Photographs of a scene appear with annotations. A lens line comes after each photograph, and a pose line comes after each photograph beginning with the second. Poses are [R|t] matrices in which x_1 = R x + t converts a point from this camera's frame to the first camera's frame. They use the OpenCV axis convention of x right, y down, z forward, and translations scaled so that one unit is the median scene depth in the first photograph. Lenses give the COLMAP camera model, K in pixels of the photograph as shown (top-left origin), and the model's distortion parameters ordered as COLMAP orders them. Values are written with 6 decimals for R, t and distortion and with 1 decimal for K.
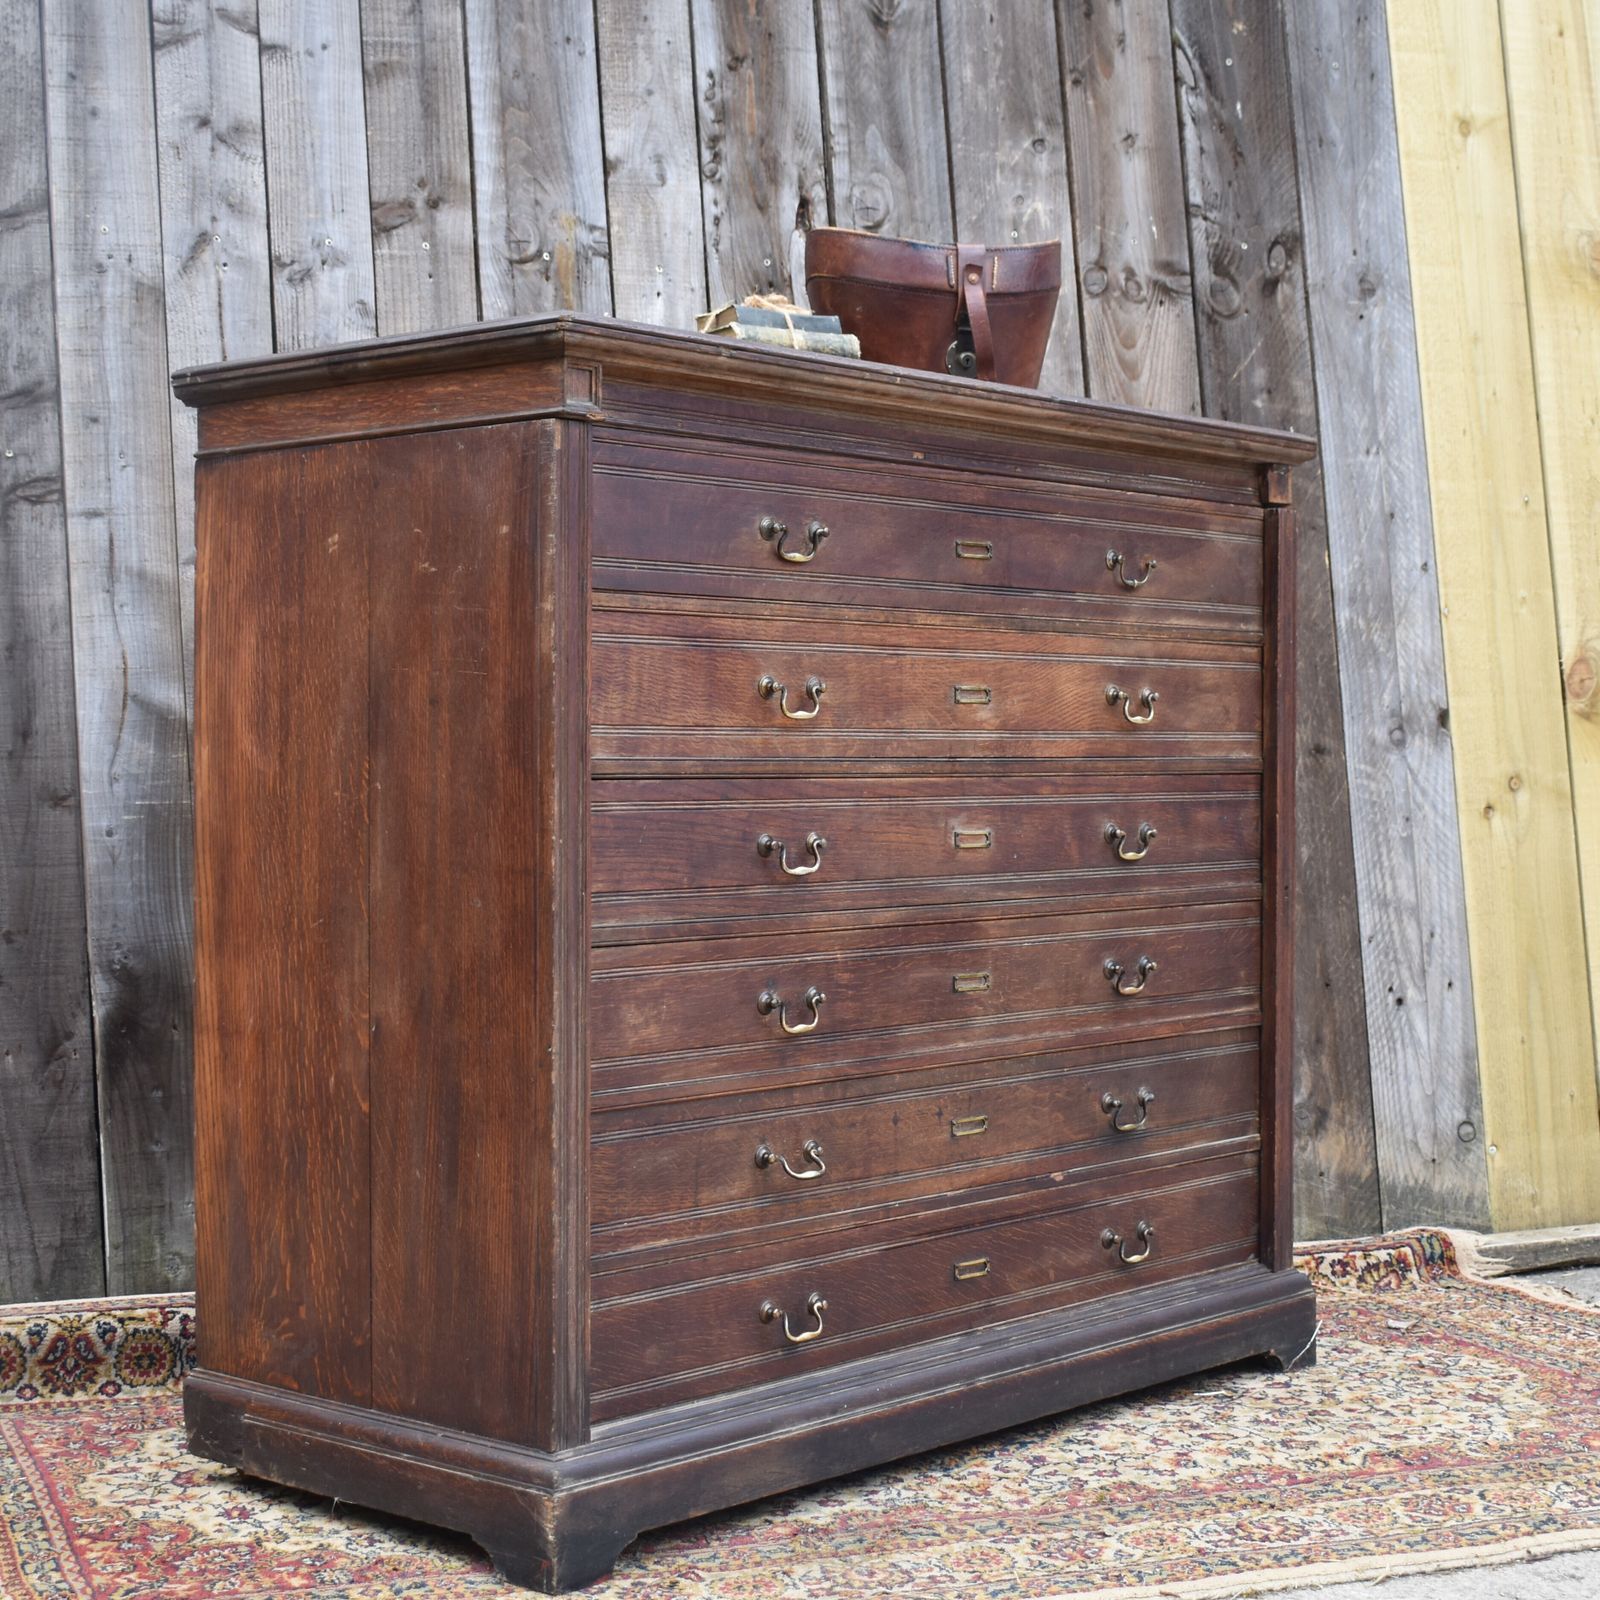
lens RADIAL K [[2812.4, 0, 800.6], [0, 2812.4, 808.4], [0, 0, 1]] dist [-0.068766, 0.000000]
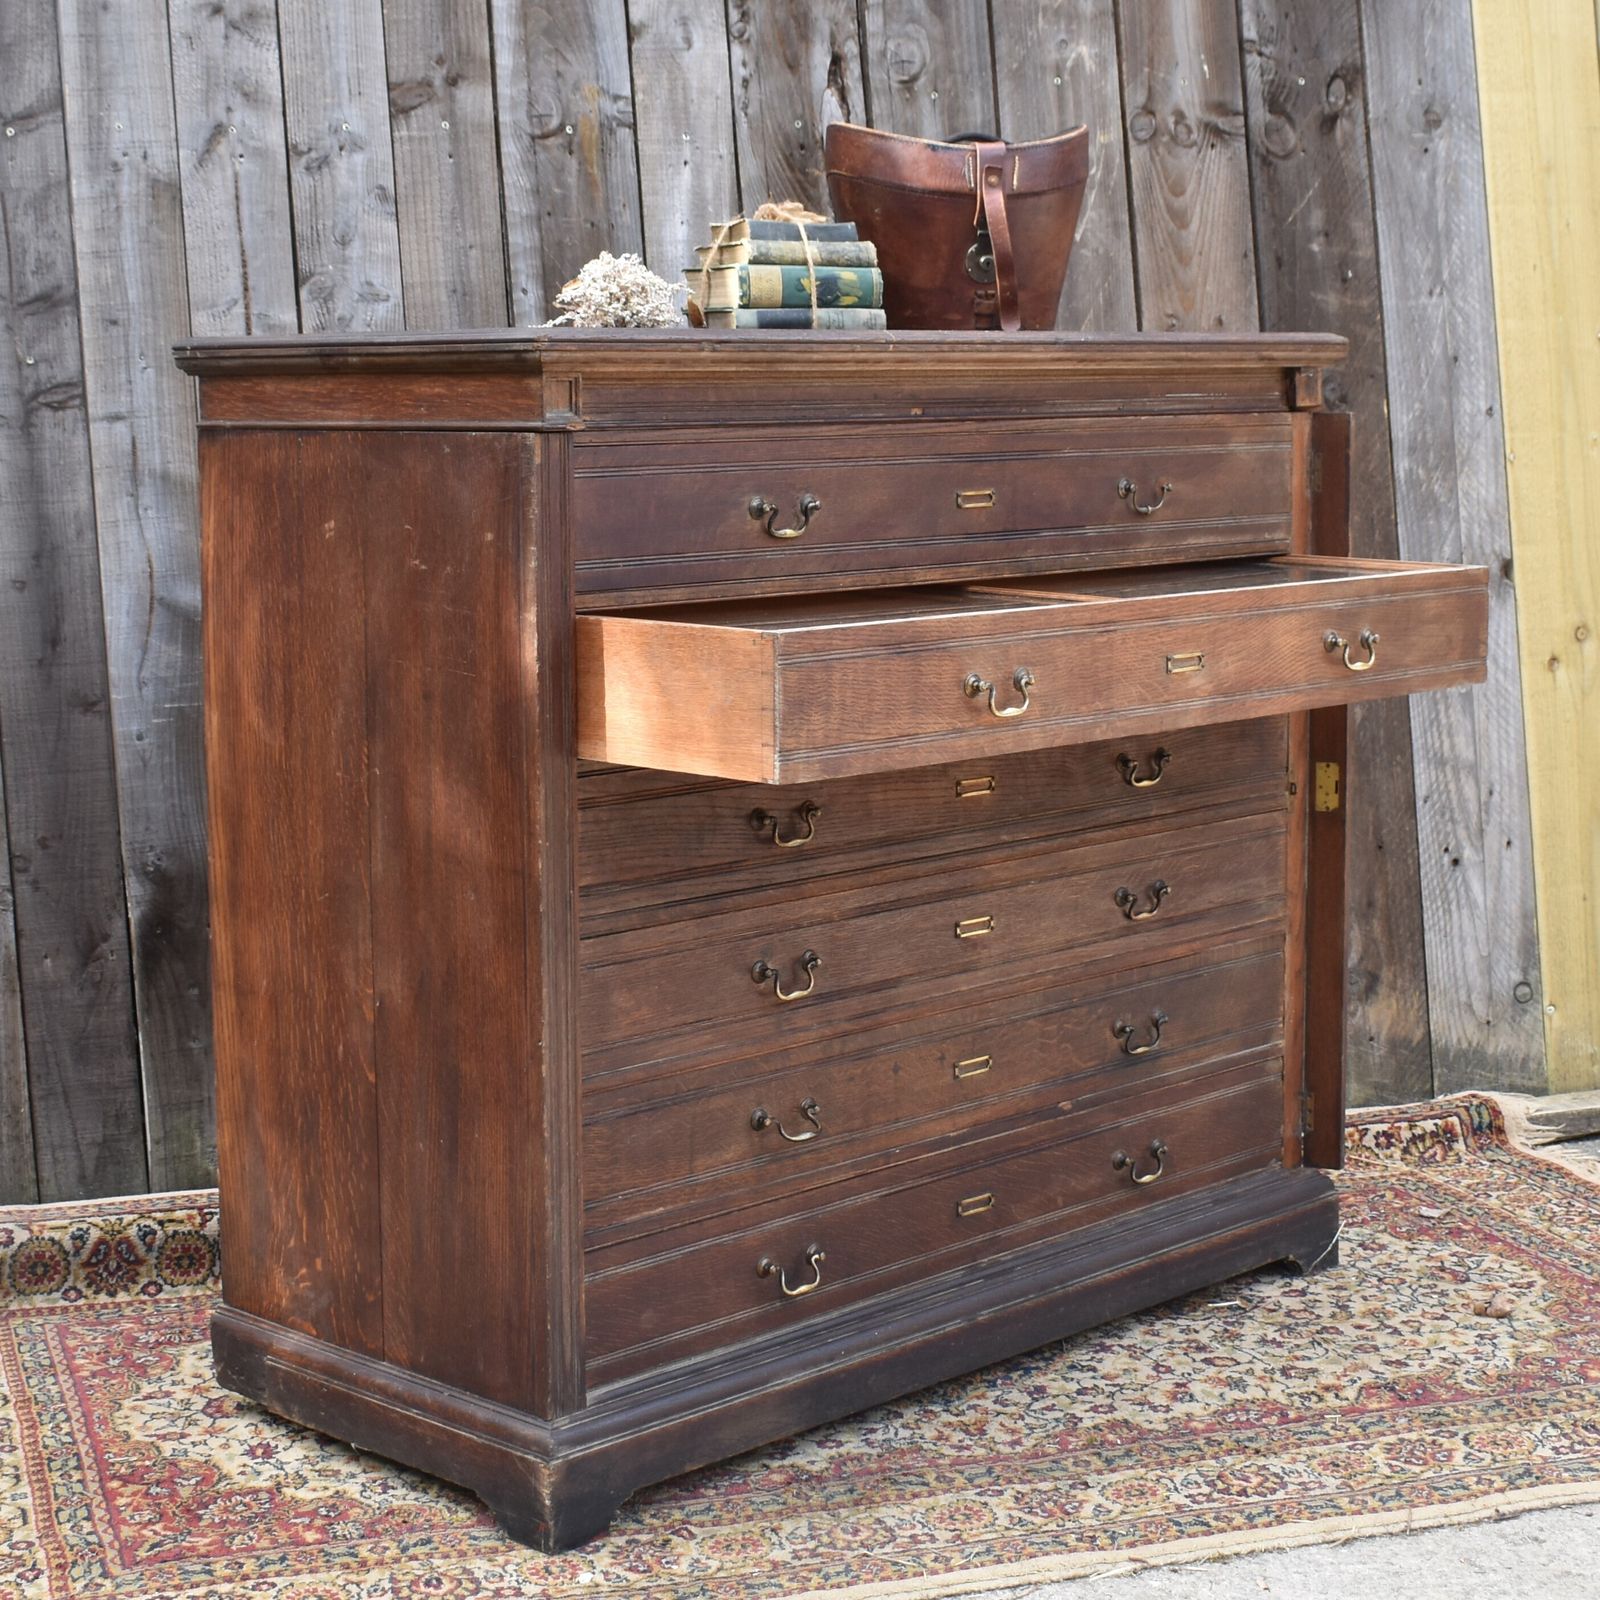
lens RADIAL K [[3031.7, 0, 784.9], [0, 3031.7, 709.9], [0, 0, 1]] dist [-0.089844, 0.000000]
pose [[0.998495, -0.003312, -0.054741, 0.046234], [0.008381, 0.995665, 0.092637, -0.103132], [0.054197, -0.092956, 0.994194, -0.069533]]
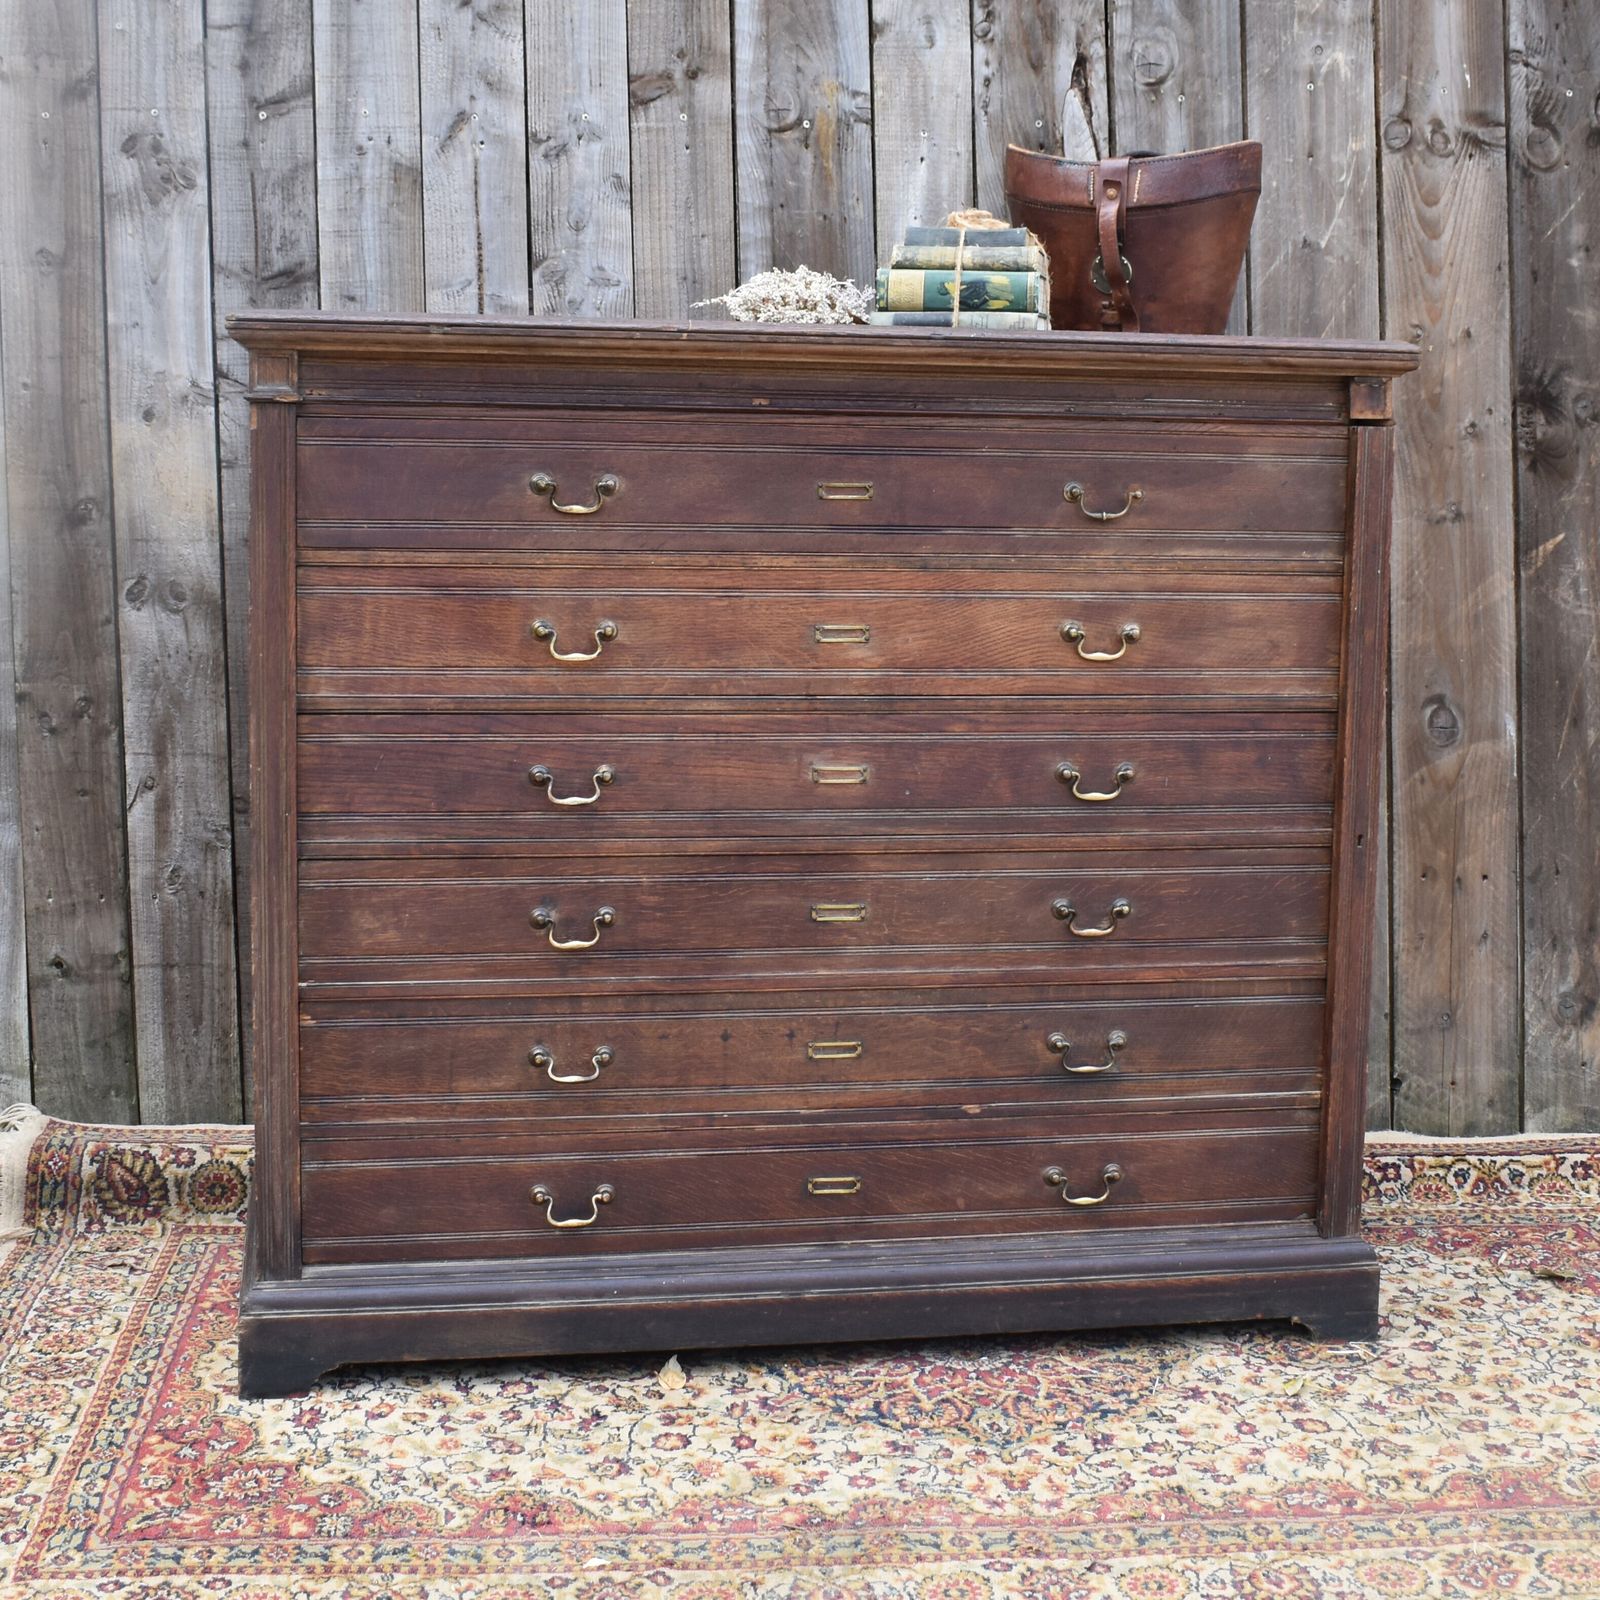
lens RADIAL K [[2461.8, 0, 816.1], [0, 2461.8, 691.1], [0, 0, 1]] dist [-0.092331, 0.000000]
pose [[0.965400, 0.058244, -0.254184, 0.164179], [-0.029129, 0.992723, 0.116841, -0.109539], [0.259140, -0.105394, 0.960072, 0.154938]]
